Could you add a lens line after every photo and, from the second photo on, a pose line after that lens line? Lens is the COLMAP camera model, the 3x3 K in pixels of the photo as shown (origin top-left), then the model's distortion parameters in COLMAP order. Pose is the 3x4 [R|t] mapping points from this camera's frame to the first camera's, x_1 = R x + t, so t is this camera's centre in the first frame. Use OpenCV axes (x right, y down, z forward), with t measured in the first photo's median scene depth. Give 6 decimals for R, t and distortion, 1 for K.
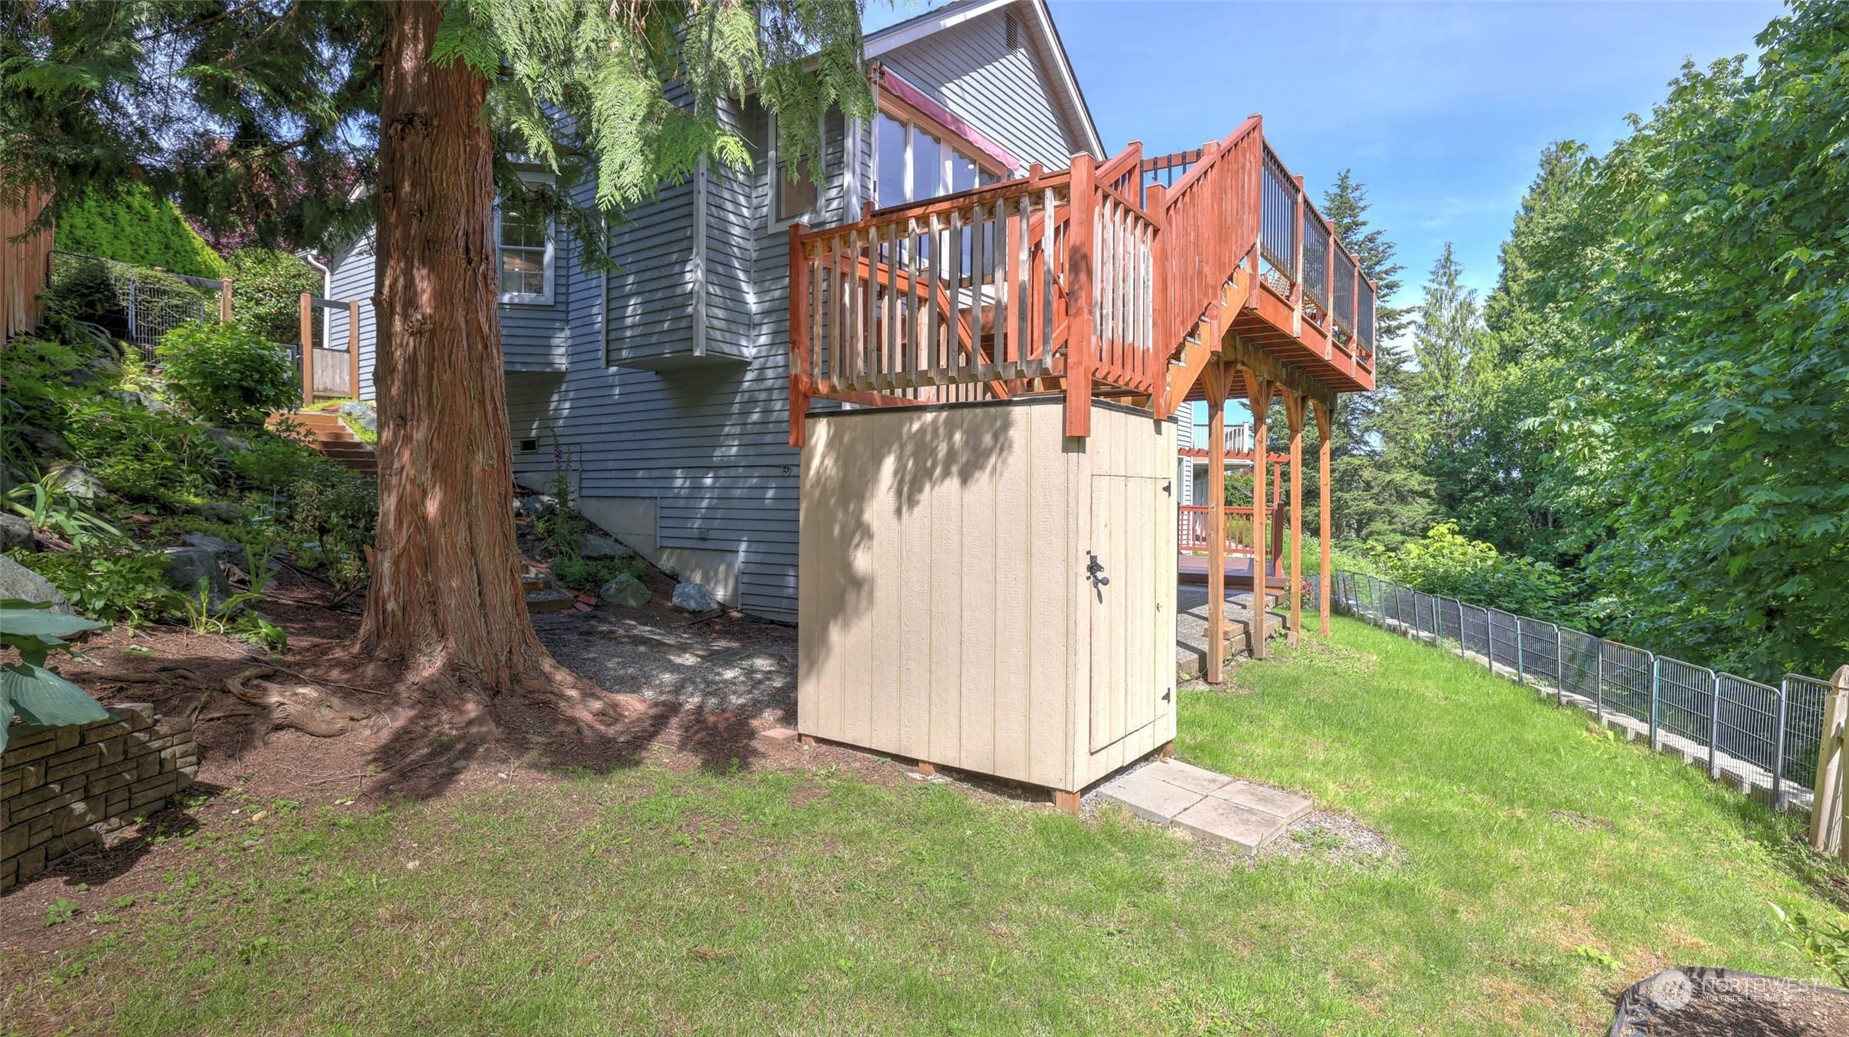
lens RADIAL K [[913.3, 0, 924.5], [0, 913.3, 518.5], [0, 0, 1]] dist [-0.000725, -0.000137]
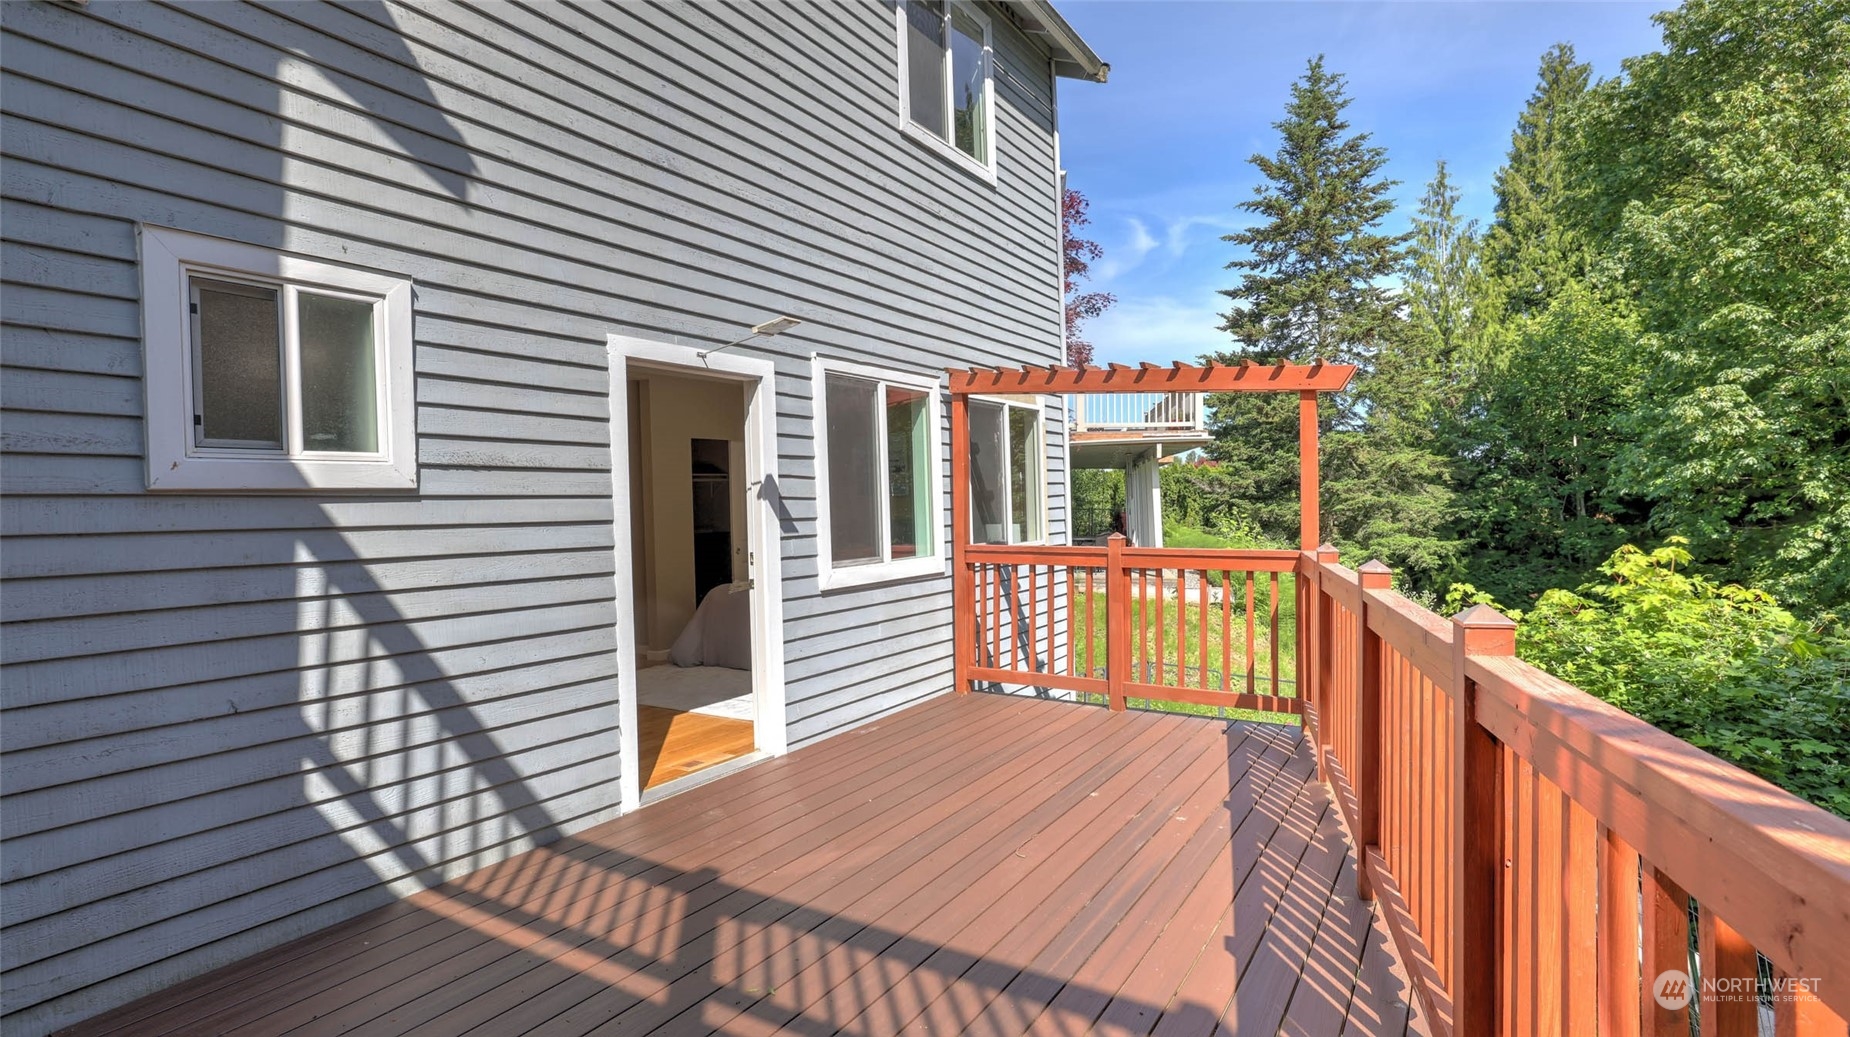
lens RADIAL K [[879.1, 0, 925.0], [0, 879.1, 518.5], [0, 0, 1]] dist [-0.002106, -0.000217]
pose [[0.998721, -0.035660, 0.035835, 0.096136], [0.035580, 0.999363, 0.002880, -0.011447], [-0.035915, -0.001601, 0.999354, 0.281608]]
